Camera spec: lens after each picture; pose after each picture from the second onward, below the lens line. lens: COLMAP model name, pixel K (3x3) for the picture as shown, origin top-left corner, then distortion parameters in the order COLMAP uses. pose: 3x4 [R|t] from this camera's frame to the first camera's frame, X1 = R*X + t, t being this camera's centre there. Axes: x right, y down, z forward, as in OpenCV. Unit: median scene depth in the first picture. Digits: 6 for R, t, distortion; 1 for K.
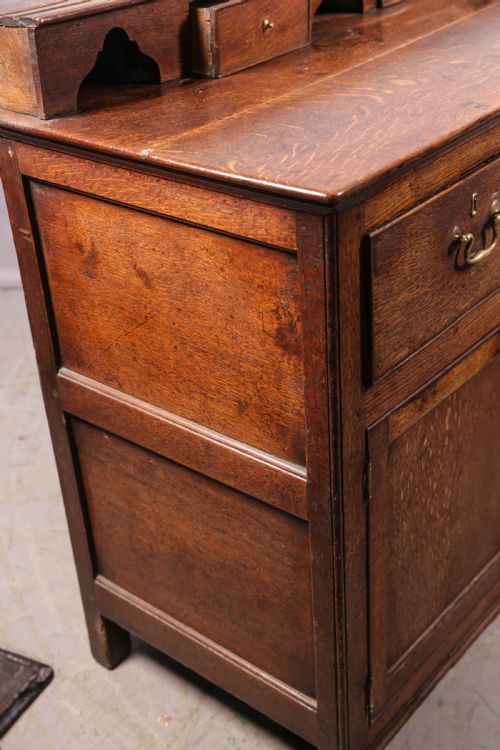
lens RADIAL K [[1038.5, 0, 250.0], [0, 1038.5, 375.0], [0, 0, 1]] dist [0.131178, 0.030890]
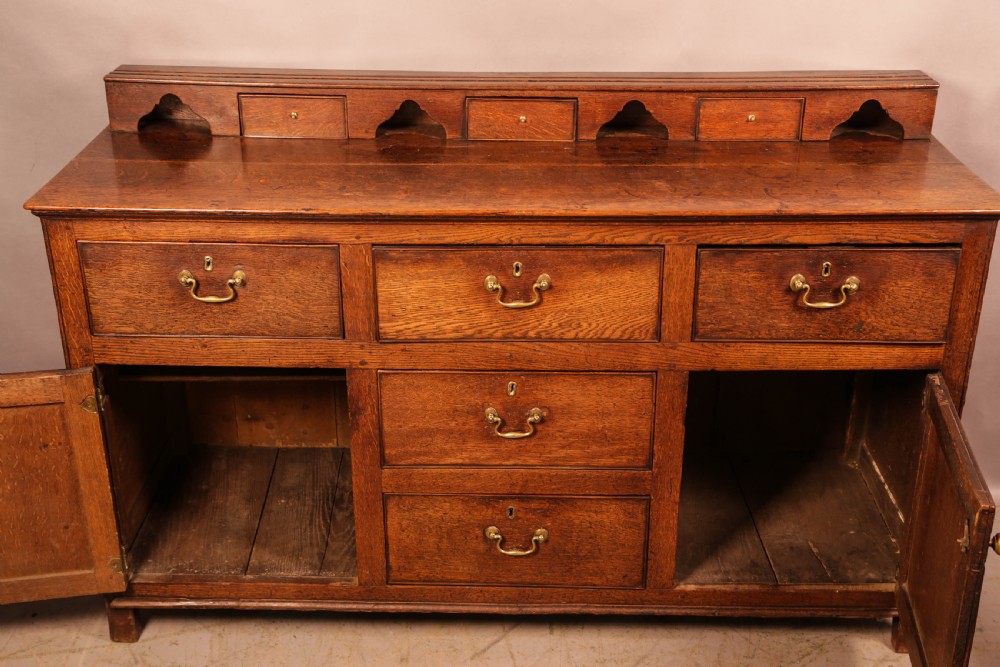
lens RADIAL K [[1226.1, 0, 500.0], [0, 1226.1, 333.5], [0, 0, 1]] dist [0.065908, 0.019977]
pose [[0.625054, 0.393098, -0.674375, 1.597686], [-0.427432, 0.895268, 0.125687, -0.447341], [0.653154, 0.209689, 0.727613, 0.019685]]
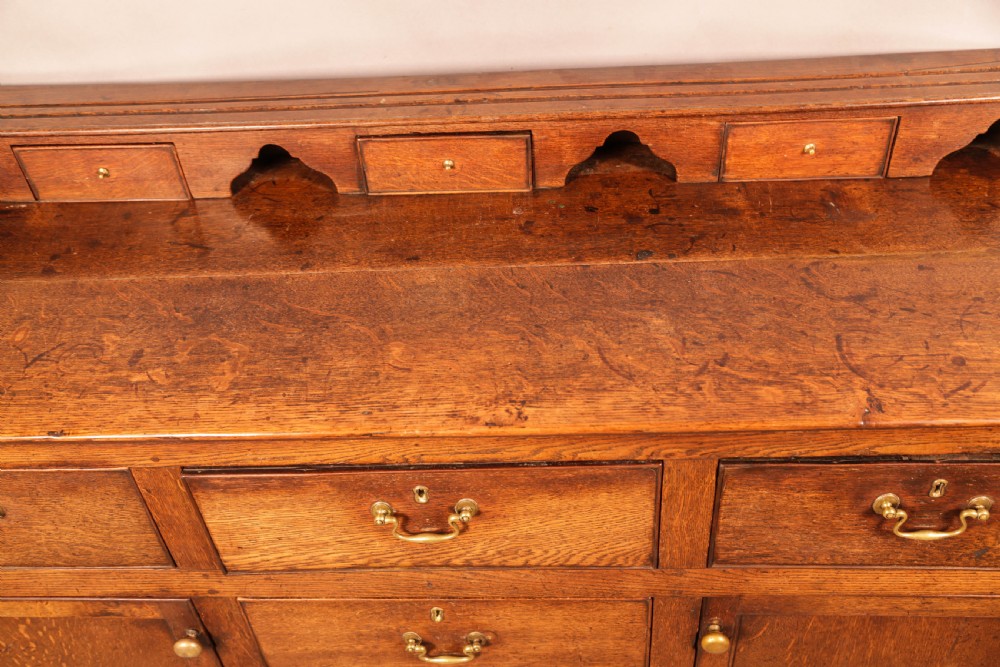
lens RADIAL K [[956.6, 0, 500.0], [0, 956.6, 333.5], [0, 0, 1]] dist [-0.019707, 0.079773]
pose [[0.603184, 0.550258, -0.577395, 0.884947], [-0.379557, 0.834718, 0.398977, -0.776919], [0.701502, -0.021503, 0.712343, 0.706479]]
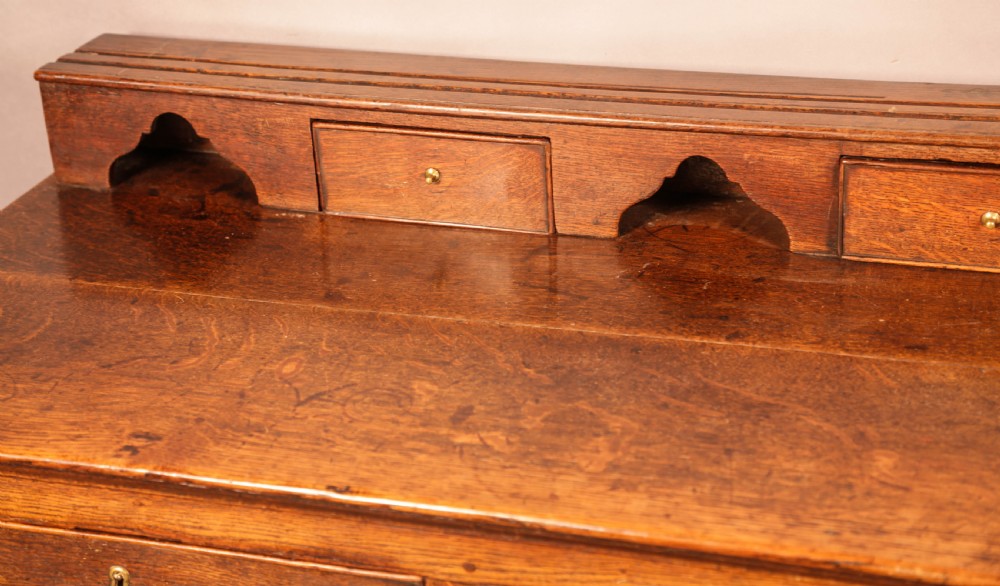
lens RADIAL K [[1900.0, 0, 496.6], [0, 1900.0, 239.1], [0, 0, 1]] dist [0.254390, -0.077787]
pose [[0.359607, 0.415885, -0.835298, 1.066474], [-0.437279, 0.865910, 0.242872, -0.658940], [0.824300, 0.277920, 0.493245, 0.549946]]
